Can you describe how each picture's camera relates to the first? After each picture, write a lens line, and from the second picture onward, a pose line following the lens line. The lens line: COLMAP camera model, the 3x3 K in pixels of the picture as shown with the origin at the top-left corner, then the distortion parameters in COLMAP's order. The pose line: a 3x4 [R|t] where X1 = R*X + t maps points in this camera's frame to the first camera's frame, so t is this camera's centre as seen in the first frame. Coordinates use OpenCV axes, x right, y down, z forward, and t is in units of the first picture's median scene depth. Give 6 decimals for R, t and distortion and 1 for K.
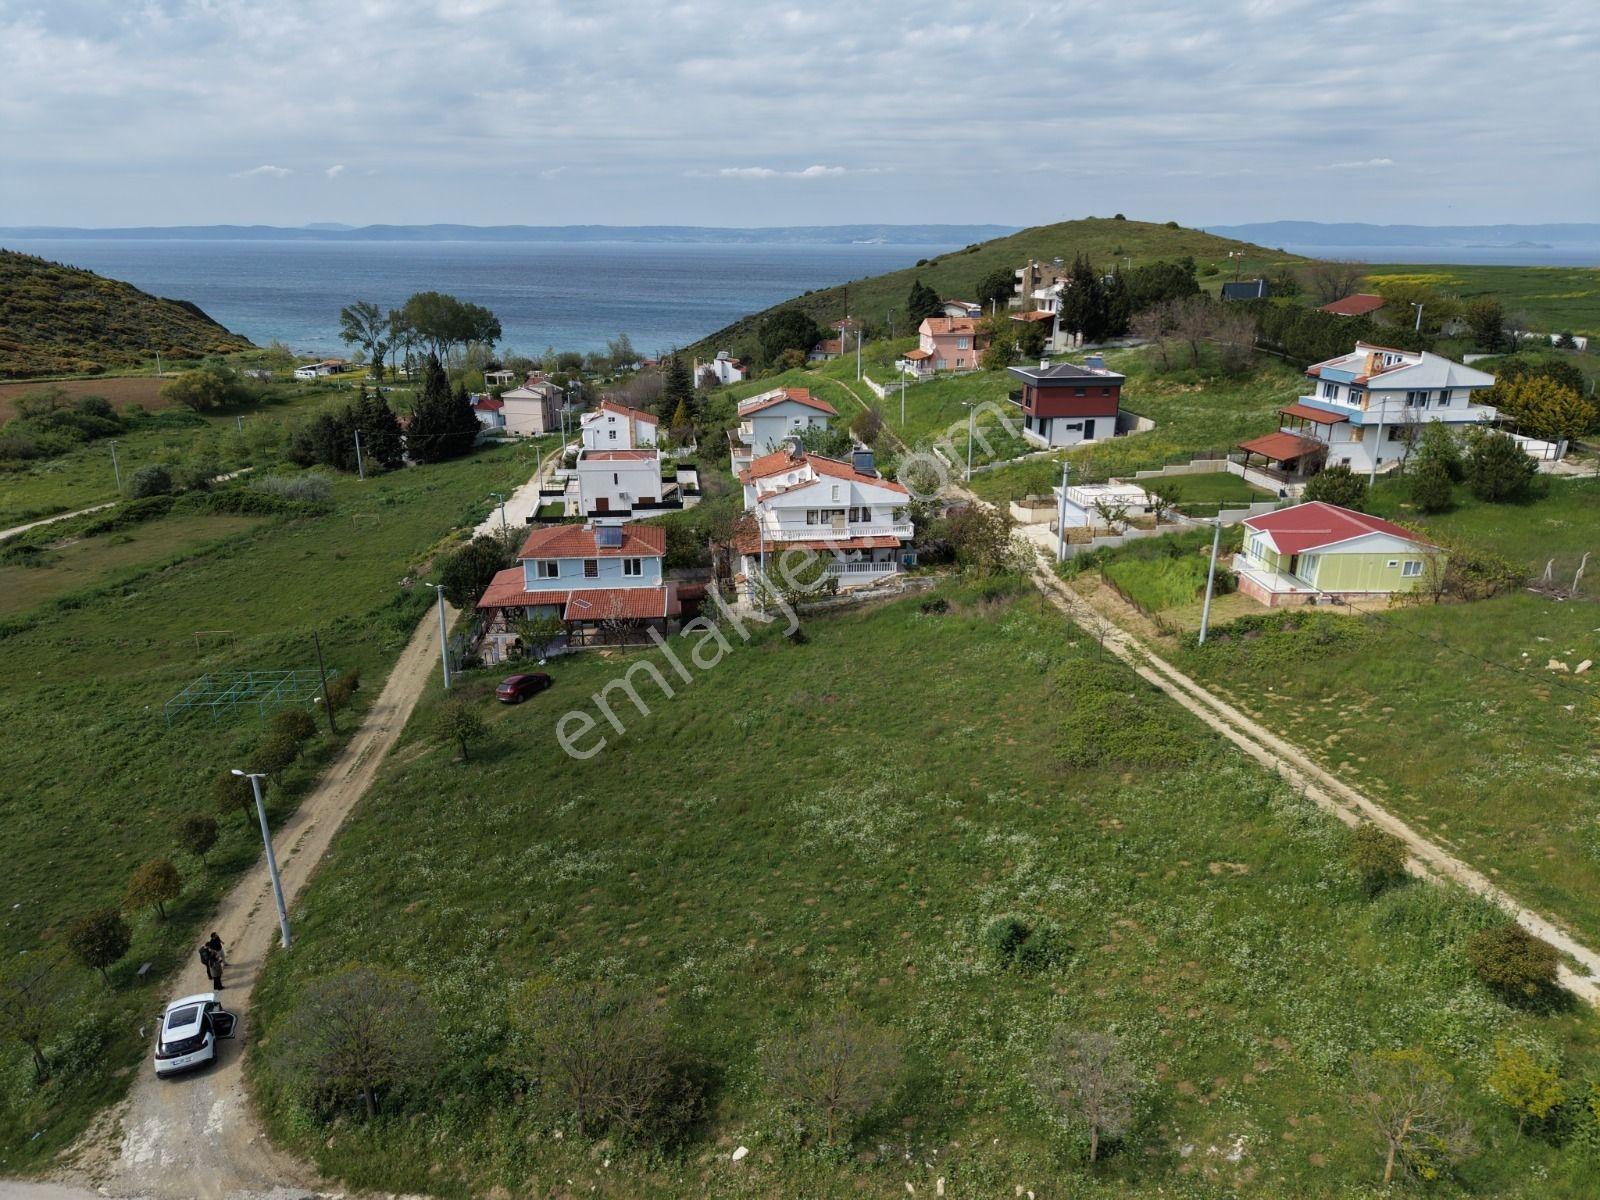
lens RADIAL K [[1066.5, 0, 806.6], [0, 1066.5, 592.4], [0, 0, 1]] dist [0.030144, -0.030254]
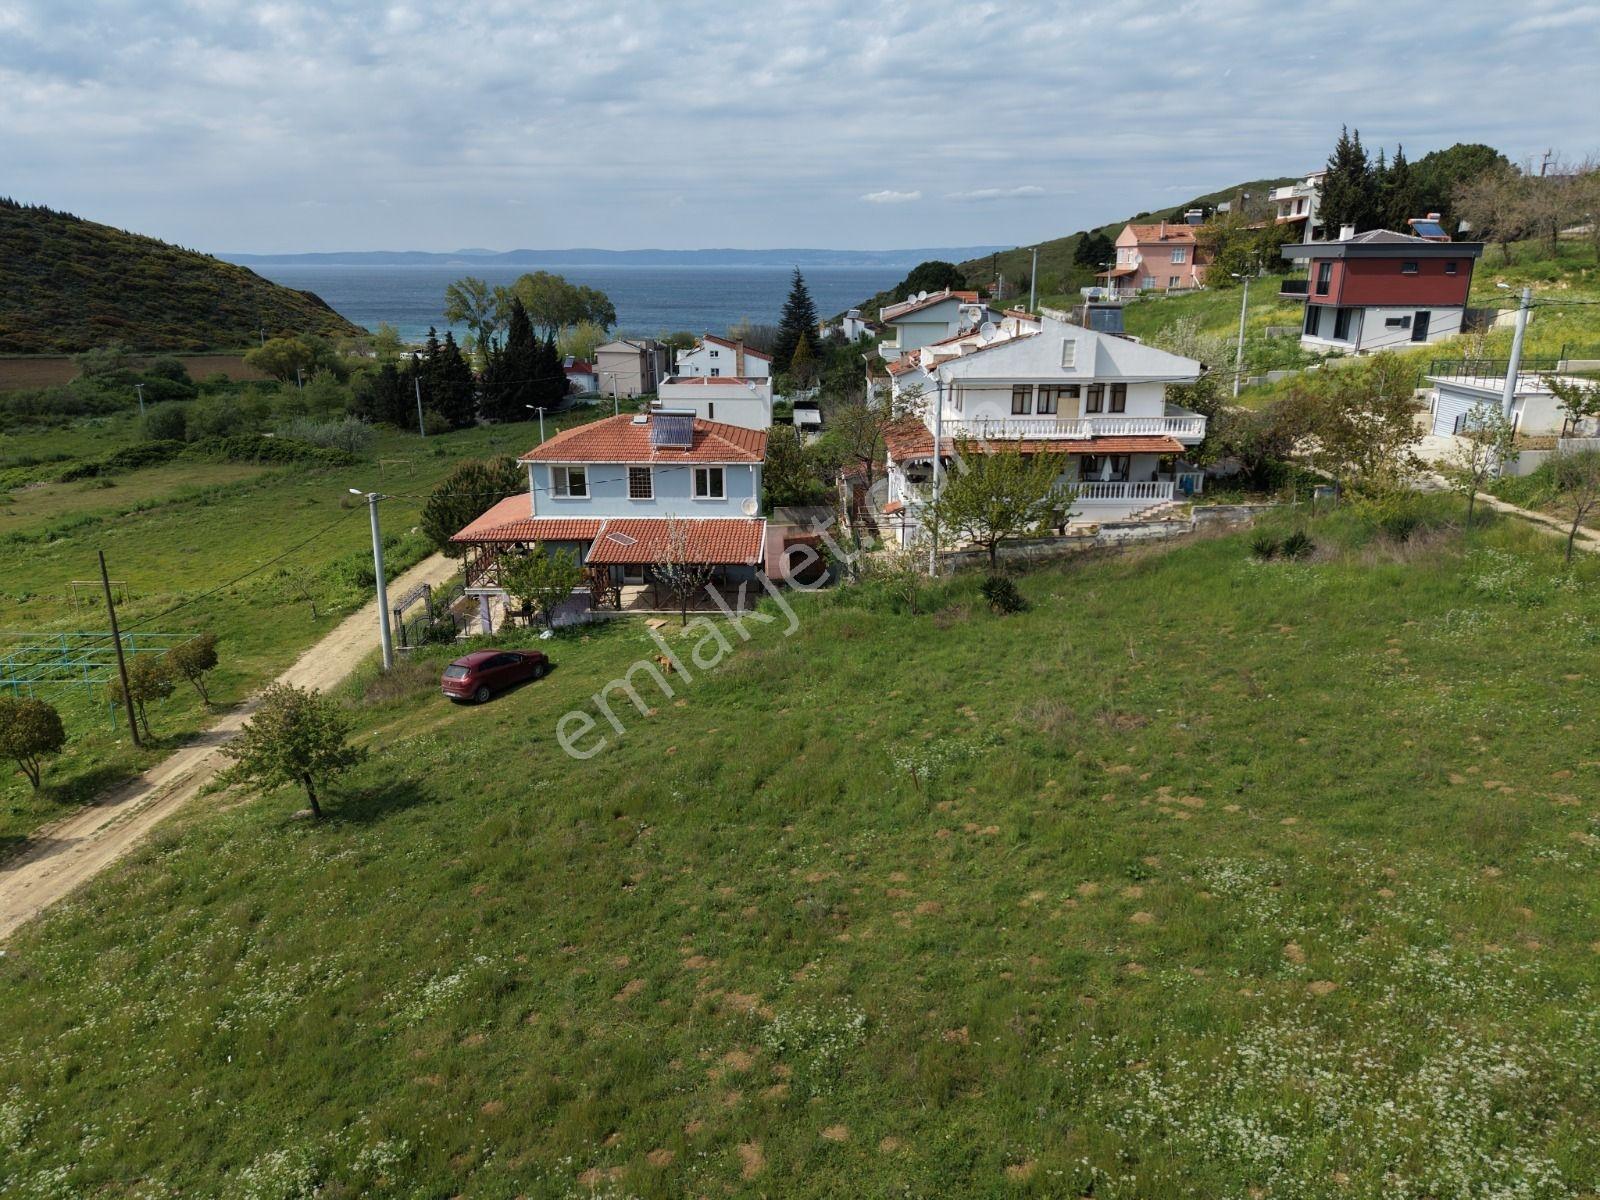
lens RADIAL K [[1066.5, 0, 803.4], [0, 1066.5, 598.9], [0, 0, 1]] dist [0.030144, -0.030254]
pose [[0.993209, 0.029138, -0.112637, -0.026332], [-0.030665, 0.999459, -0.011853, 0.027627], [0.112231, 0.015226, 0.993565, 0.254921]]
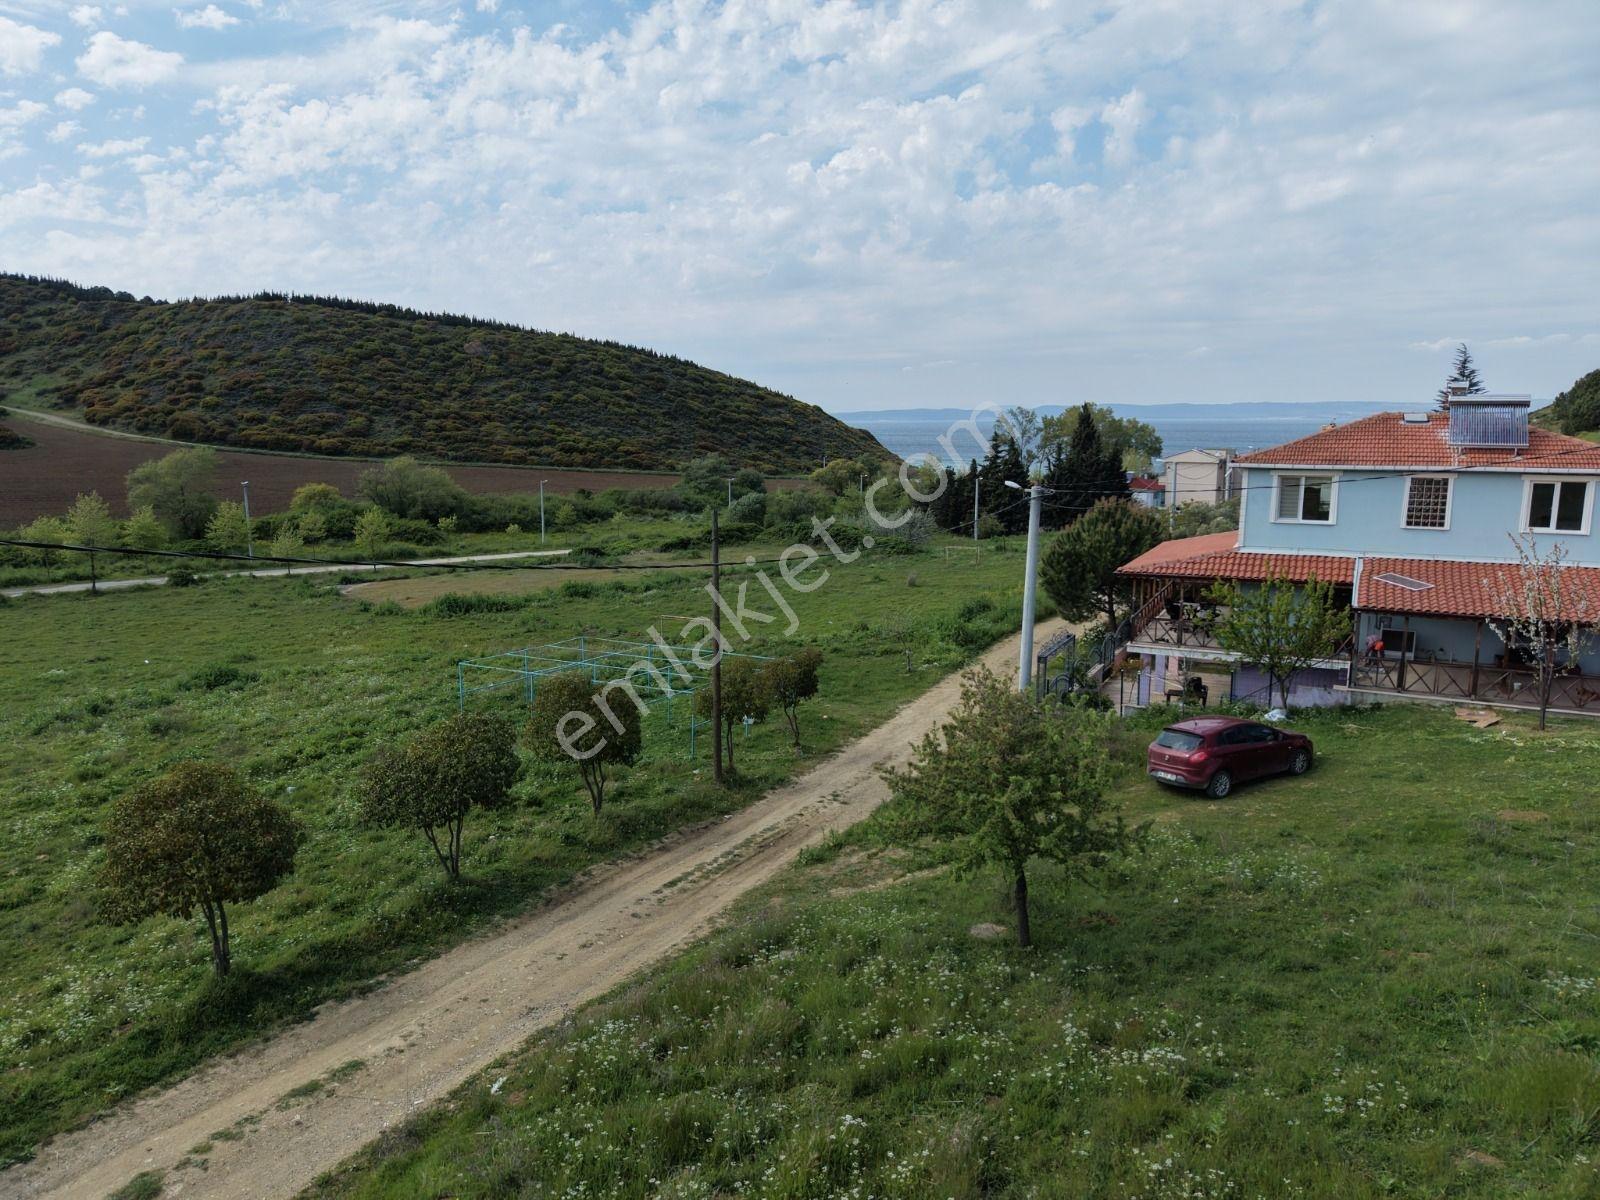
lens RADIAL K [[1066.5, 0, 801.6], [0, 1066.5, 604.2], [0, 0, 1]] dist [0.030144, -0.030254]
pose [[0.834192, 0.085968, -0.544733, -0.106199], [-0.164606, 0.981562, -0.097167, 0.051270], [0.526336, 0.170722, 0.832961, 0.345574]]
